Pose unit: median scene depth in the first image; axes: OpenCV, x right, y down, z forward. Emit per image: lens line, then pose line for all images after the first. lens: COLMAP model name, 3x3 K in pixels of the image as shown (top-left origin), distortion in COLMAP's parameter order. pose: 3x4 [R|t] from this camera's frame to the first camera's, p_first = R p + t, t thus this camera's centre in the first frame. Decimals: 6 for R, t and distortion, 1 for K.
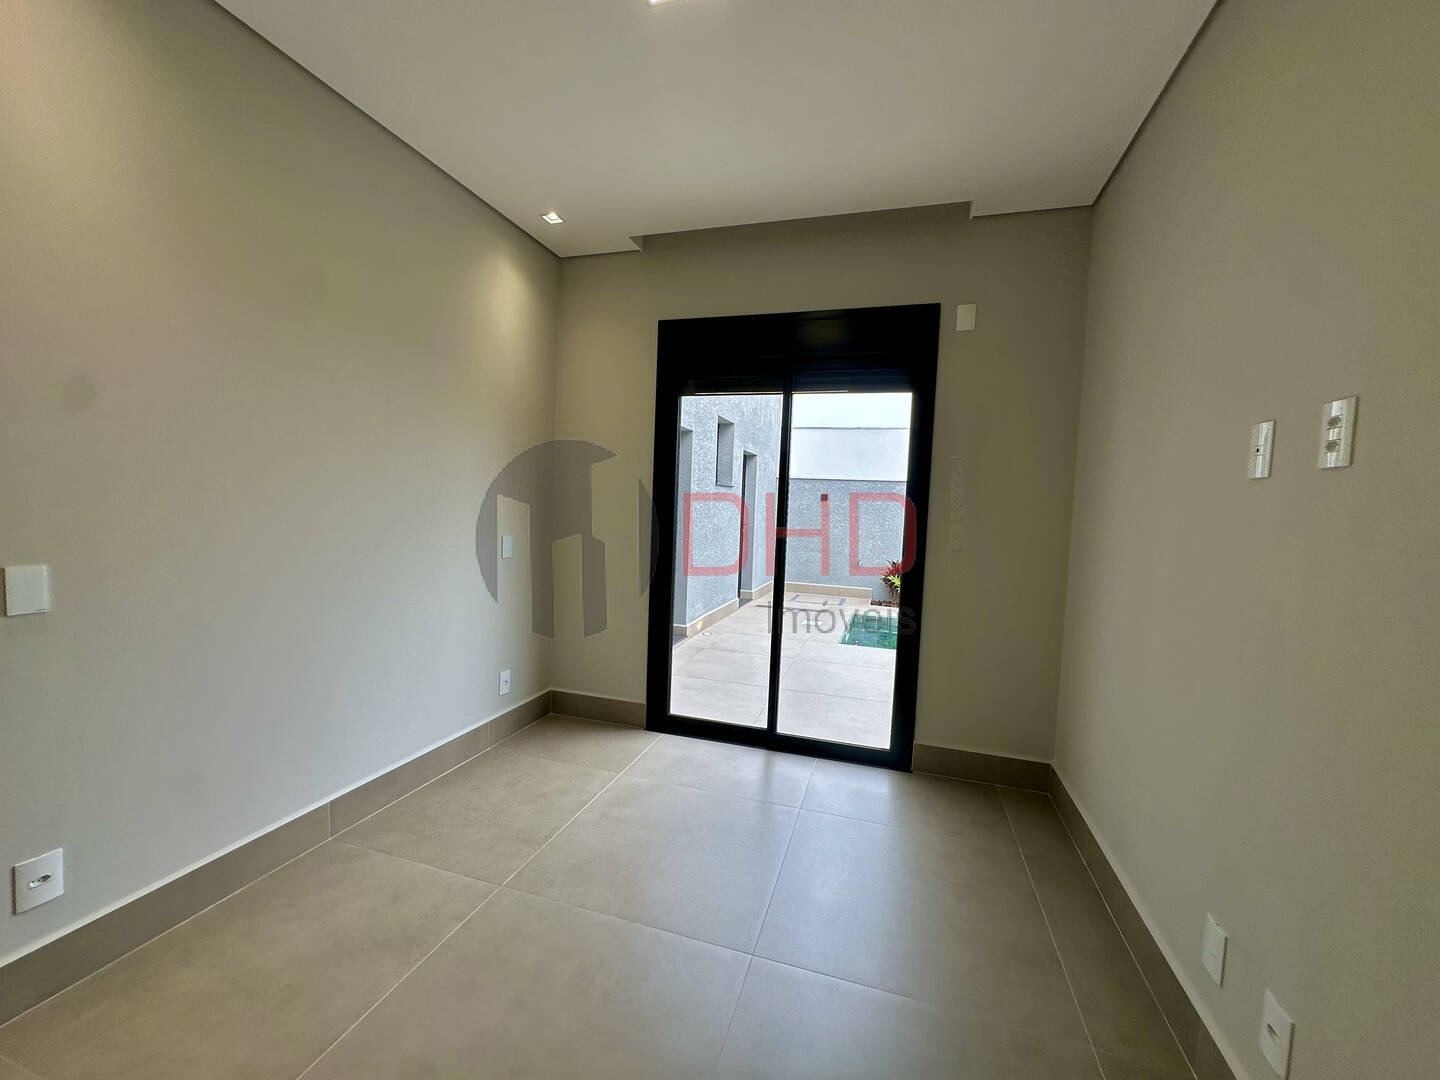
lens RADIAL K [[574.1, 0, 719.5], [0, 574.1, 545.3], [0, 0, 1]] dist [-0.004391, -0.000005]
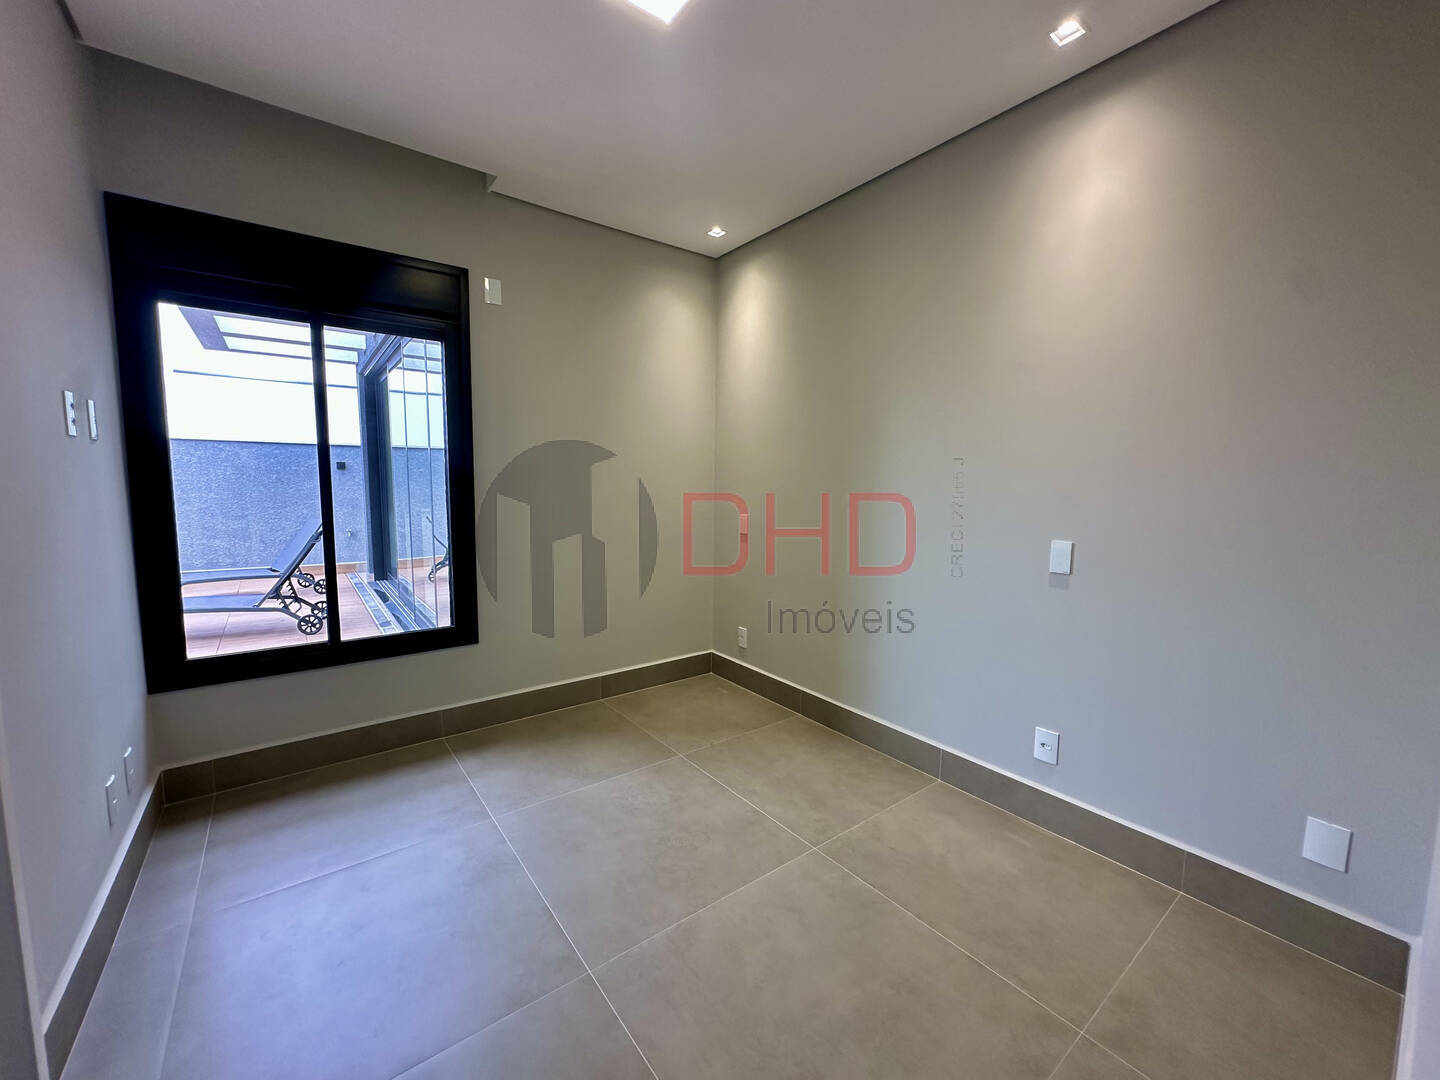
lens RADIAL K [[574.1, 0, 721.3], [0, 574.1, 537.9], [0, 0, 1]] dist [-0.004391, -0.000005]
pose [[0.575881, -0.106646, 0.810548, -0.213086], [0.067531, 0.994272, 0.082840, -0.016131], [-0.814739, 0.007031, 0.579785, 0.080466]]
